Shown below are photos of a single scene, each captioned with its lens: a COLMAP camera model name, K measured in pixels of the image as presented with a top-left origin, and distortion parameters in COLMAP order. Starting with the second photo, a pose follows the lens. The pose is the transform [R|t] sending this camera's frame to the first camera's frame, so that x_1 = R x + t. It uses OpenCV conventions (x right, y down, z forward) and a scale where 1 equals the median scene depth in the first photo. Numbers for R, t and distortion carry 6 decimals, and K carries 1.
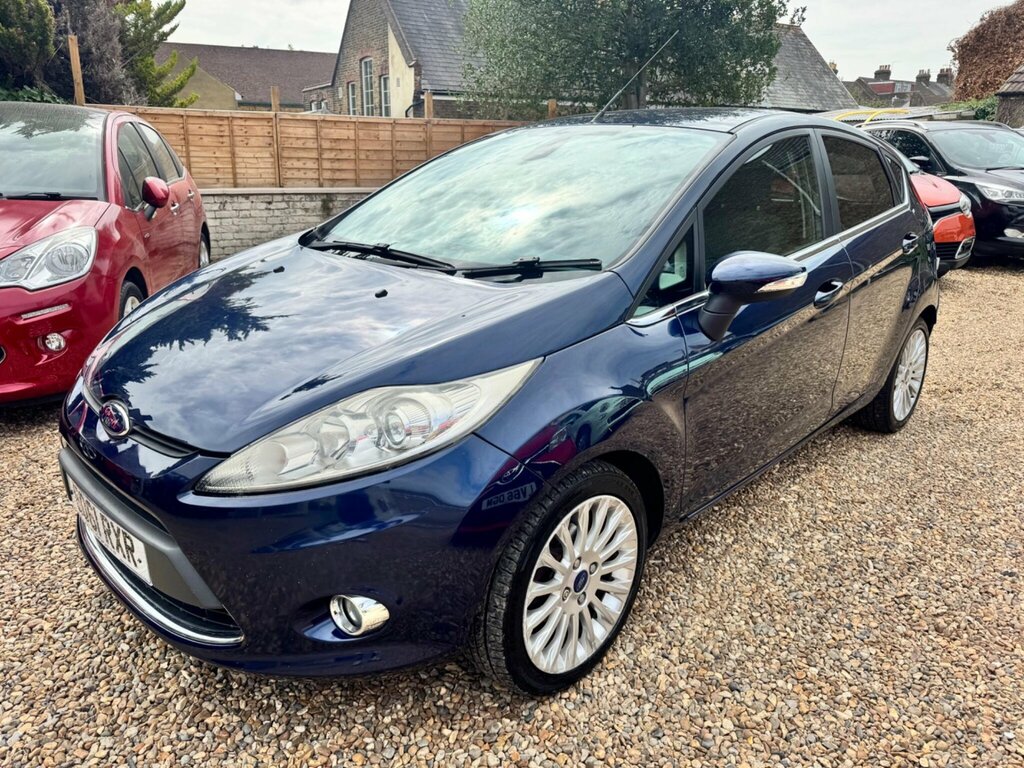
lens RADIAL K [[750.0, 0, 508.3], [0, 750.0, 377.7], [0, 0, 1]] dist [0.013470, -0.021120]
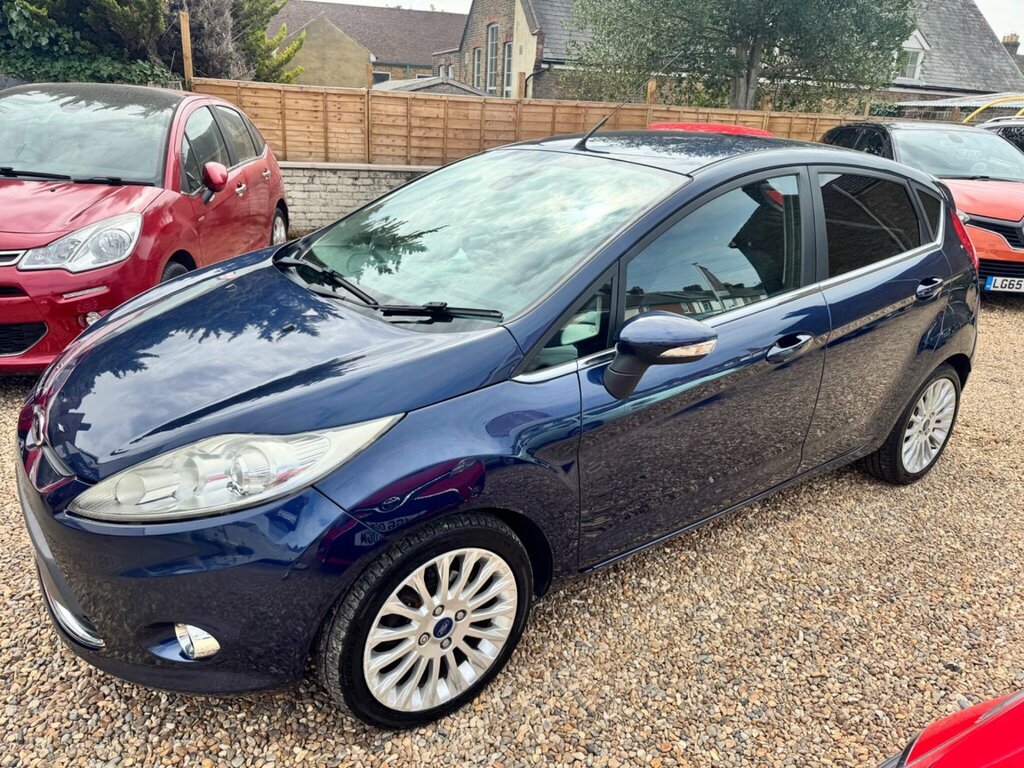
lens RADIAL K [[744.8, 0, 508.6], [0, 744.8, 386.6], [0, 0, 1]] dist [0.015273, -0.024552]
pose [[0.983509, 0.092954, -0.155141, 0.272137], [-0.083860, 0.994408, 0.064185, -0.112998], [0.160240, -0.050116, 0.985805, 0.021430]]
